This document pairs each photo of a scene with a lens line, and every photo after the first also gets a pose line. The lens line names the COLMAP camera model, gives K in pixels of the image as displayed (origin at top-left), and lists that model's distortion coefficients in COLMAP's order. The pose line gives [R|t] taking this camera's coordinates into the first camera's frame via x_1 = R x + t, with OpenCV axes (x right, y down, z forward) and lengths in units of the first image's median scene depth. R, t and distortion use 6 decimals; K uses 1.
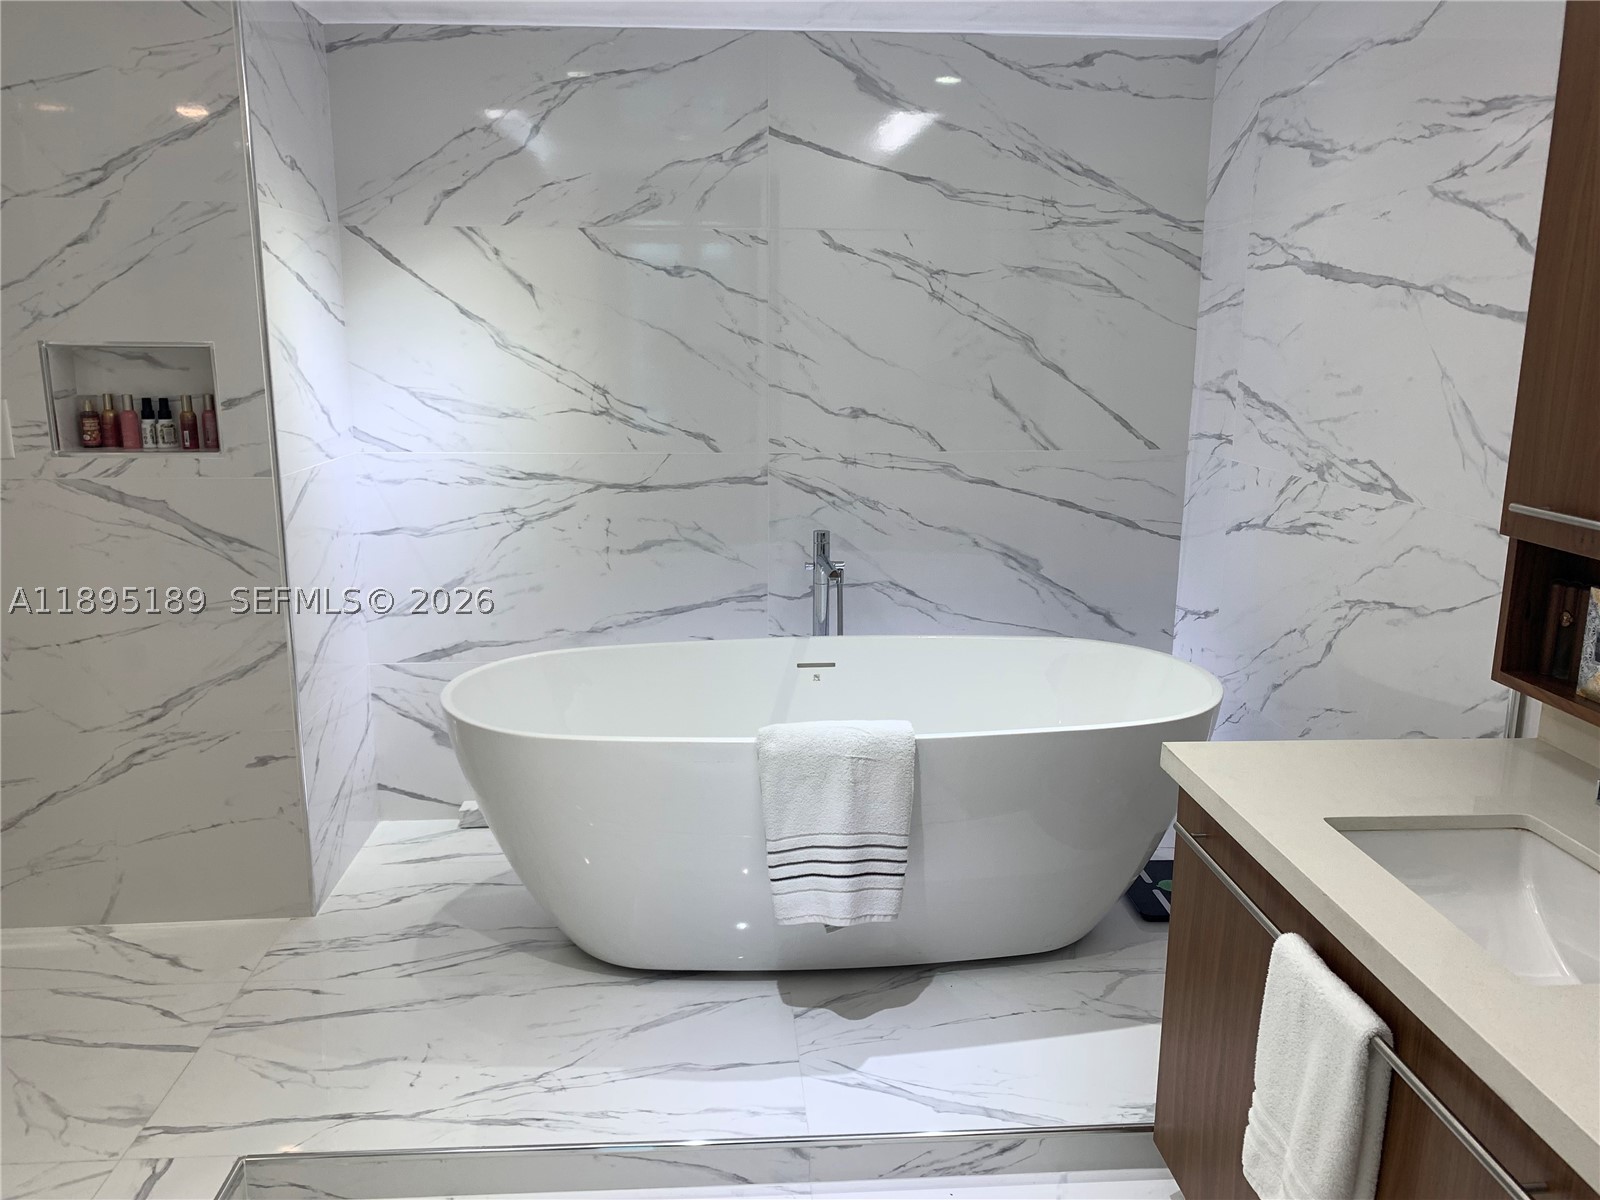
lens RADIAL K [[1223.1, 0, 784.6], [0, 1223.1, 606.1], [0, 0, 1]] dist [0.034992, -0.036860]
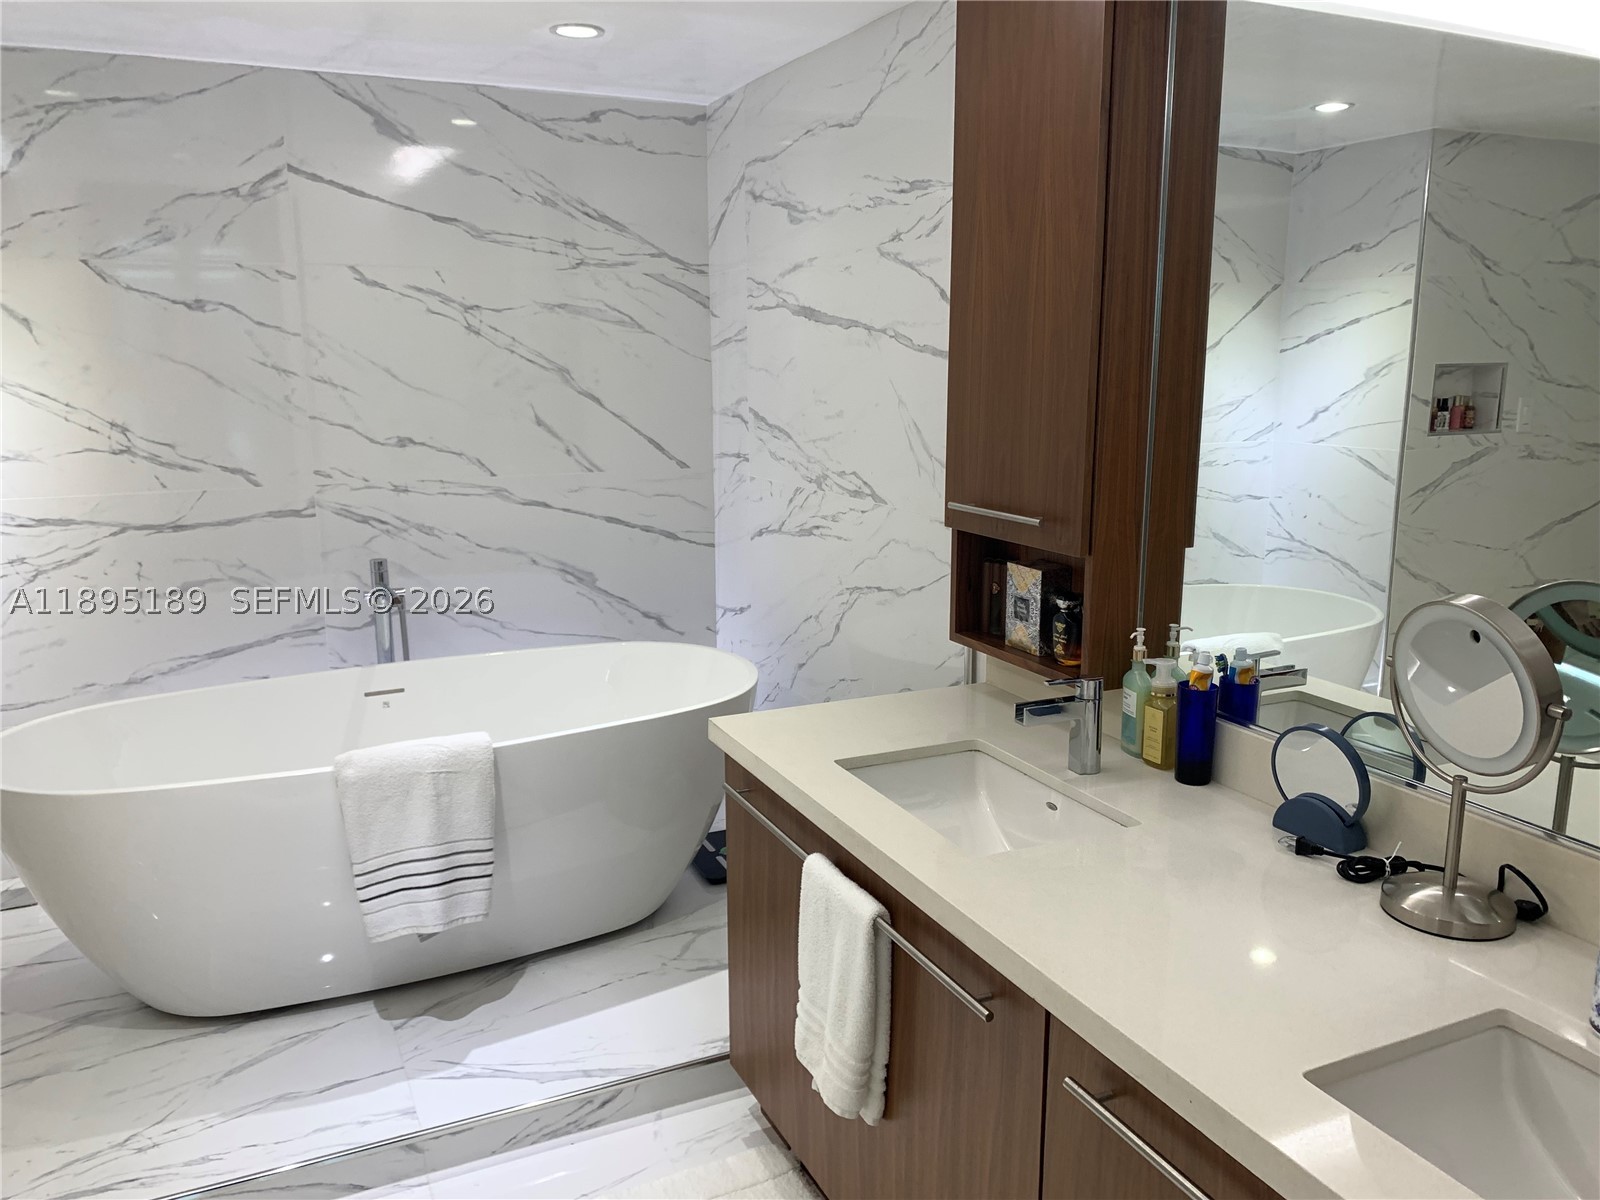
lens RADIAL K [[1223.1, 0, 788.2], [0, 1223.1, 606.6], [0, 0, 1]] dist [0.034992, -0.036860]
pose [[0.932232, -0.081588, 0.352542, -0.017538], [0.086551, 0.996246, 0.001689, 0.005800], [-0.351357, 0.028938, 0.935794, -0.087869]]
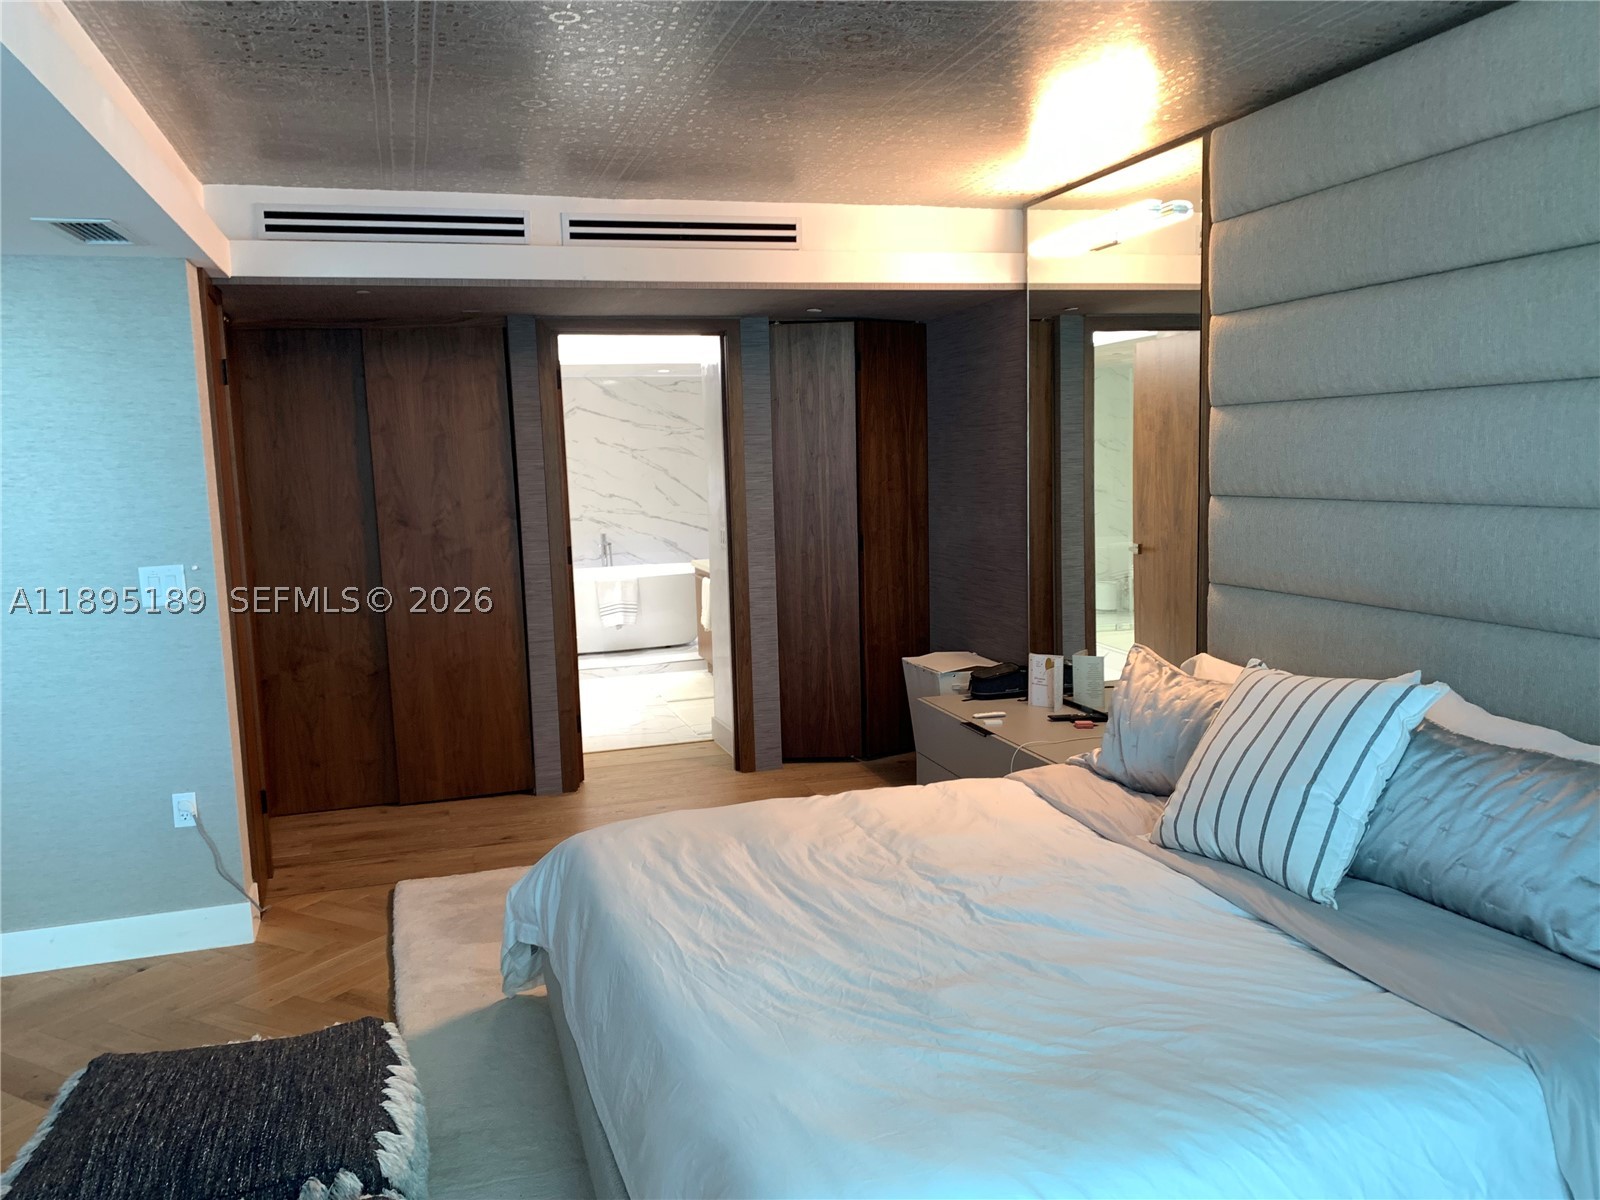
lens RADIAL K [[1223.1, 0, 800.0], [0, 1223.1, 596.2], [0, 0, 1]] dist [0.034992, -0.036860]
pose [[0.969773, -0.064490, 0.235331, -0.264661], [0.085046, 0.993299, -0.078262, 0.444715], [-0.228707, 0.095910, 0.968759, -2.457498]]
